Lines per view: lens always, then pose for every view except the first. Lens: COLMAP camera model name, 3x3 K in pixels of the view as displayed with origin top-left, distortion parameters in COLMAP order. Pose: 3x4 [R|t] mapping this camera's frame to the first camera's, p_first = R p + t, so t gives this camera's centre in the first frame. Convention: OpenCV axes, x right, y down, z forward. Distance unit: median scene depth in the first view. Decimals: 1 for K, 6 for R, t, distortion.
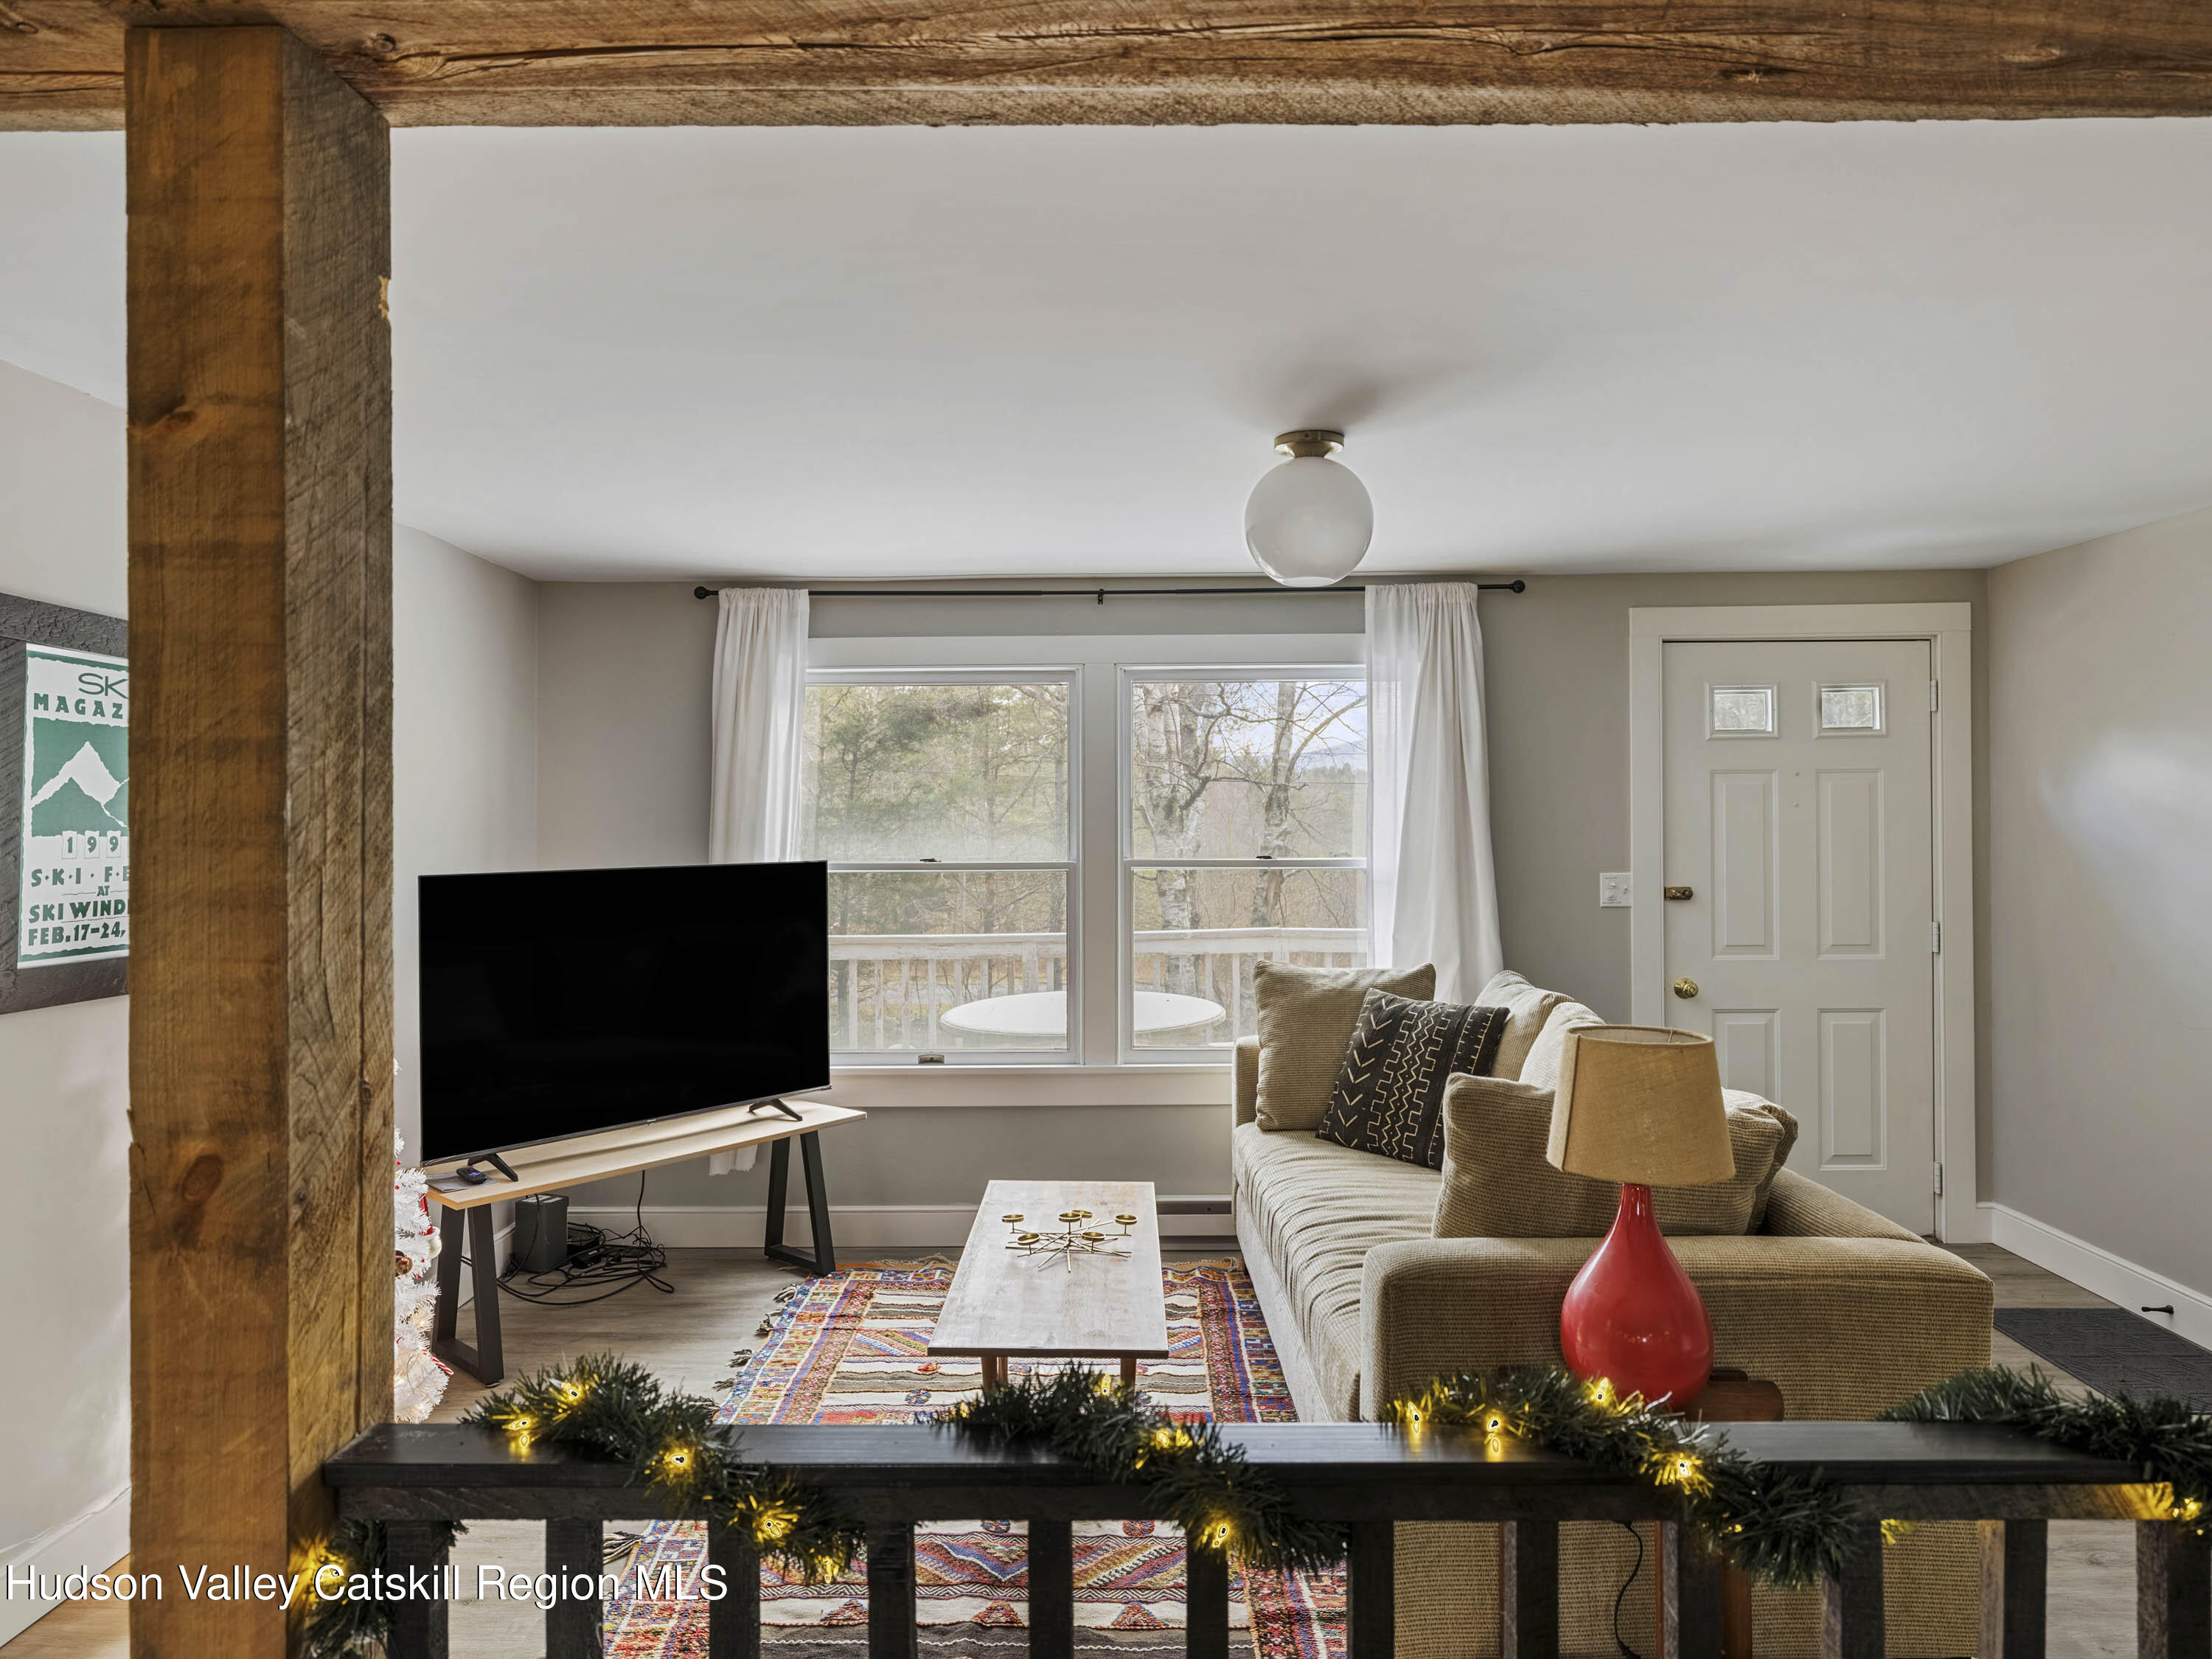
lens RADIAL K [[1399.4, 0, 1107.5], [0, 1399.4, 821.9], [0, 0, 1]] dist [-0.000004, -0.000226]
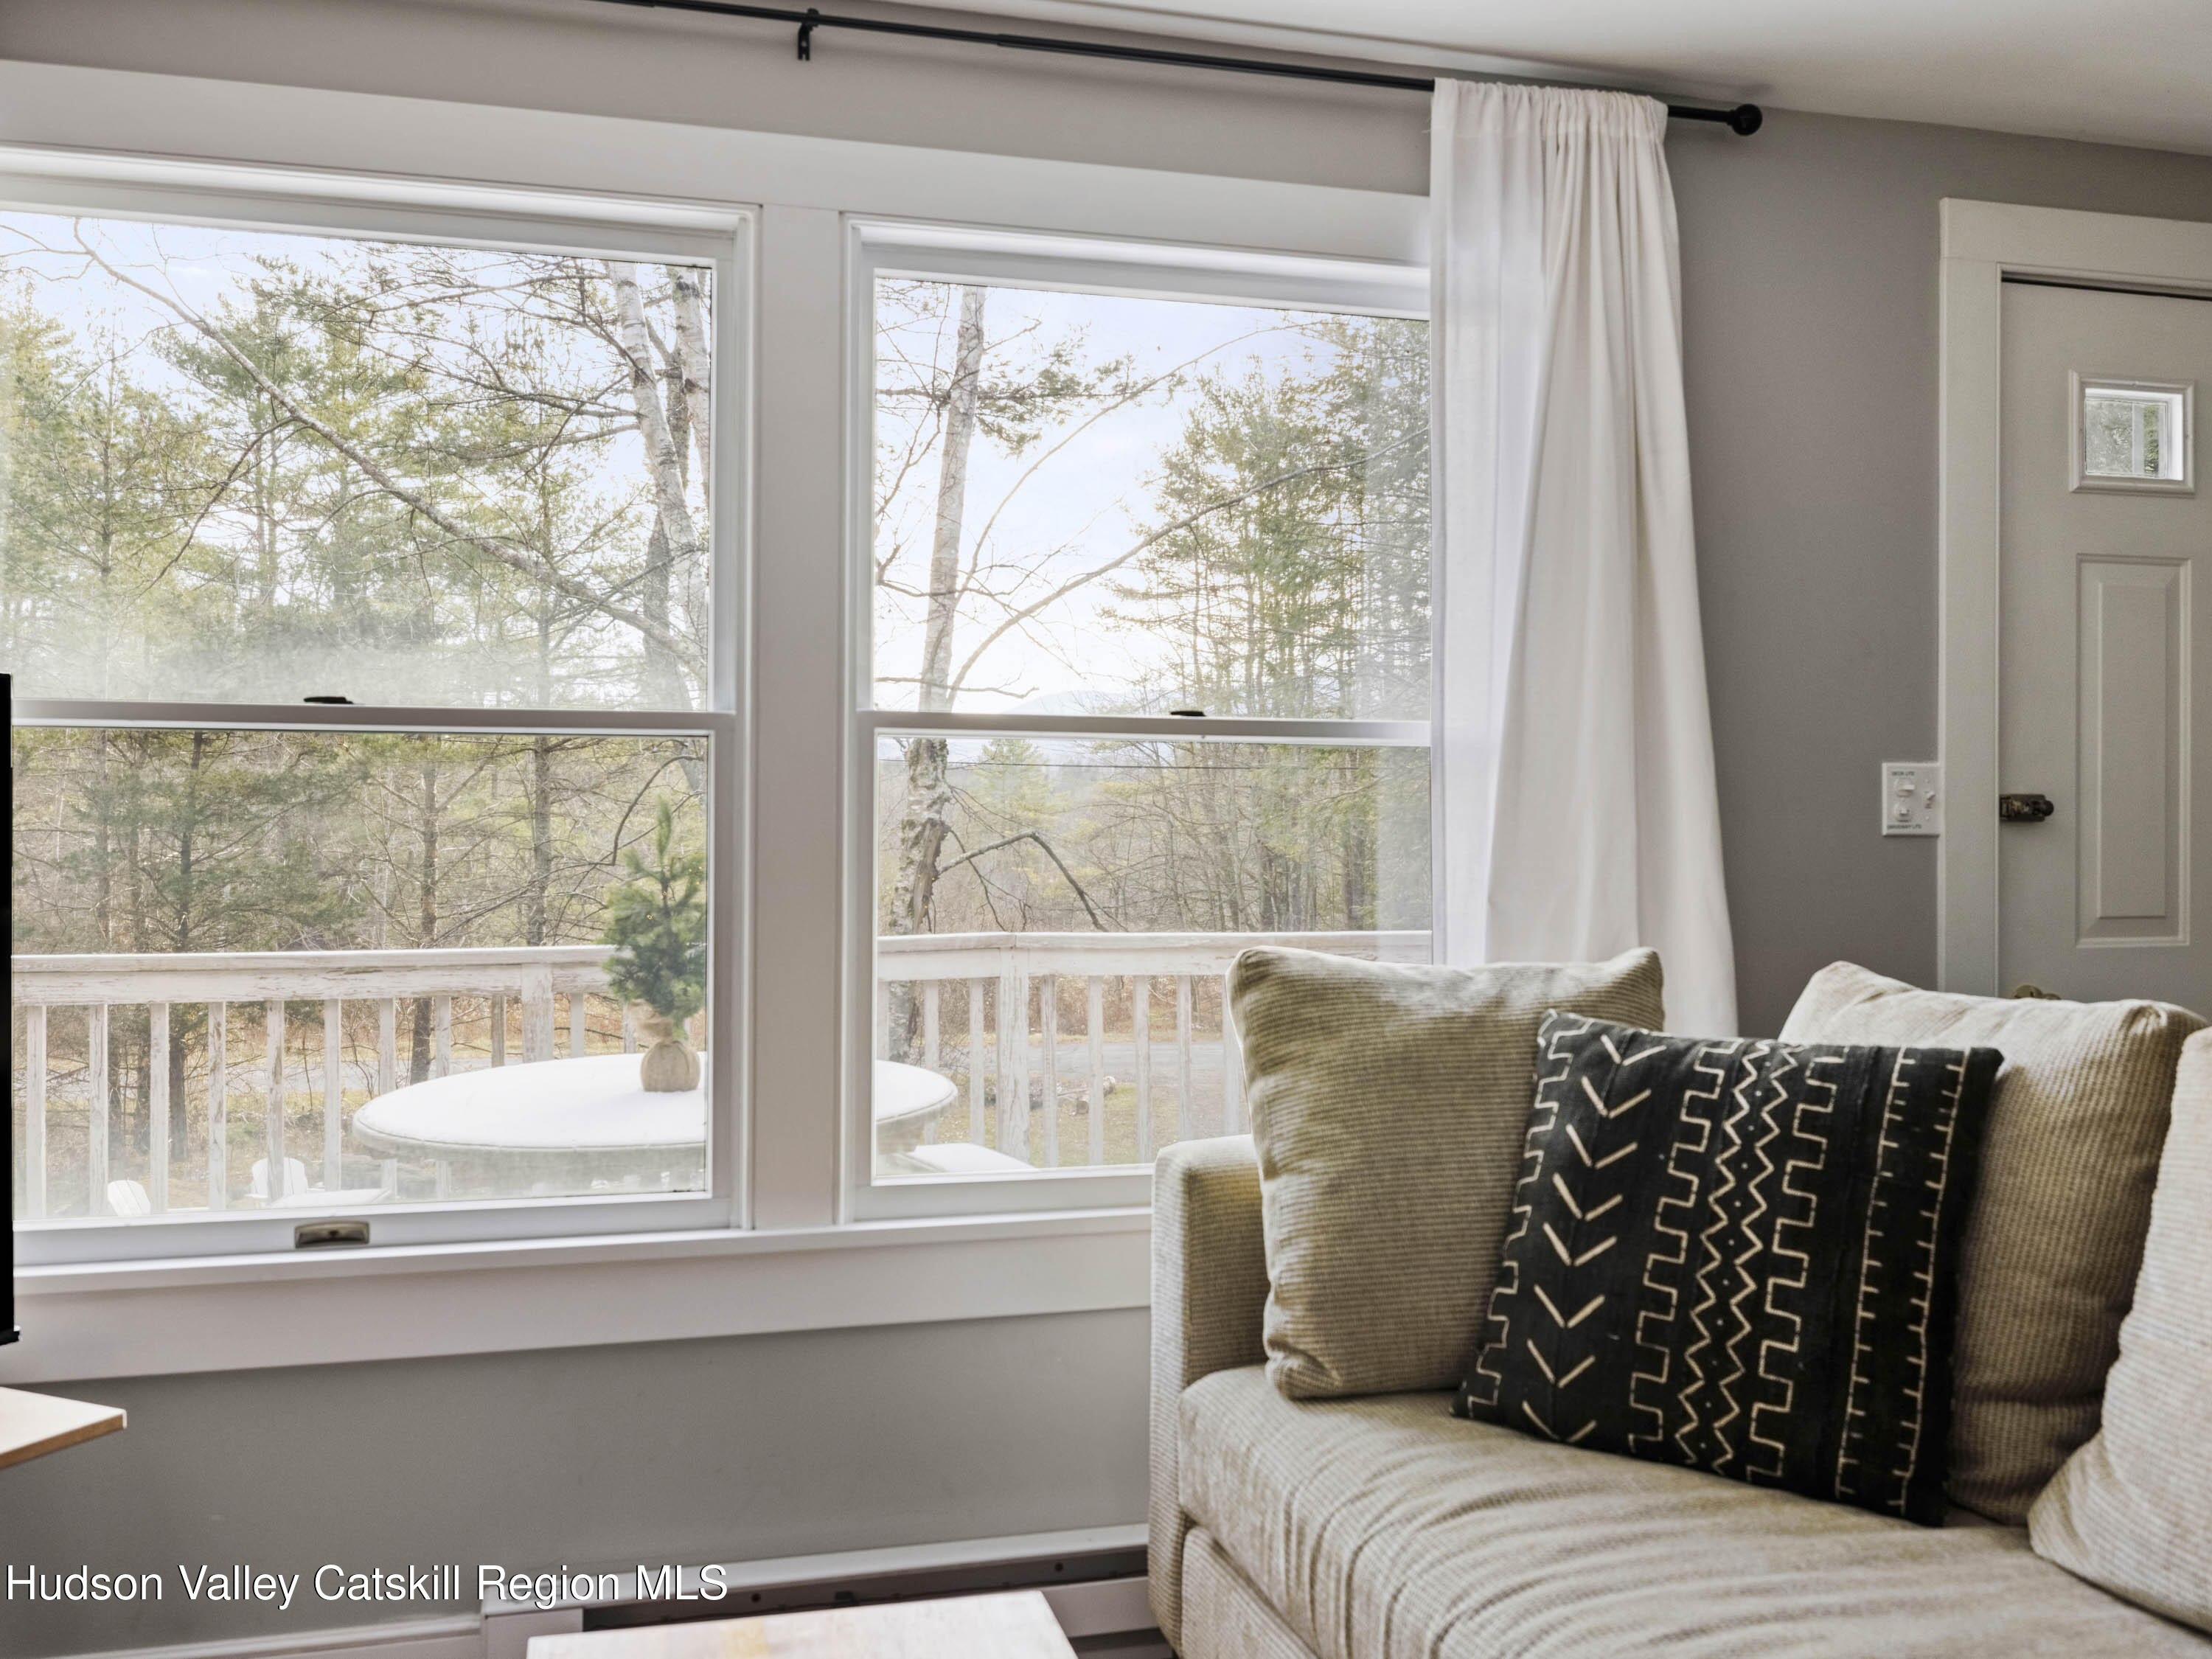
lens RADIAL K [[1827.9, 0, 1110.1], [0, 1827.9, 836.4], [0, 0, 1]] dist [0.016645, 0.003691]
pose [[0.961983, 0.006642, 0.273030, -0.068216], [-0.006442, 0.999978, -0.001630, 0.070087], [-0.273035, -0.000191, 0.962004, 0.529842]]
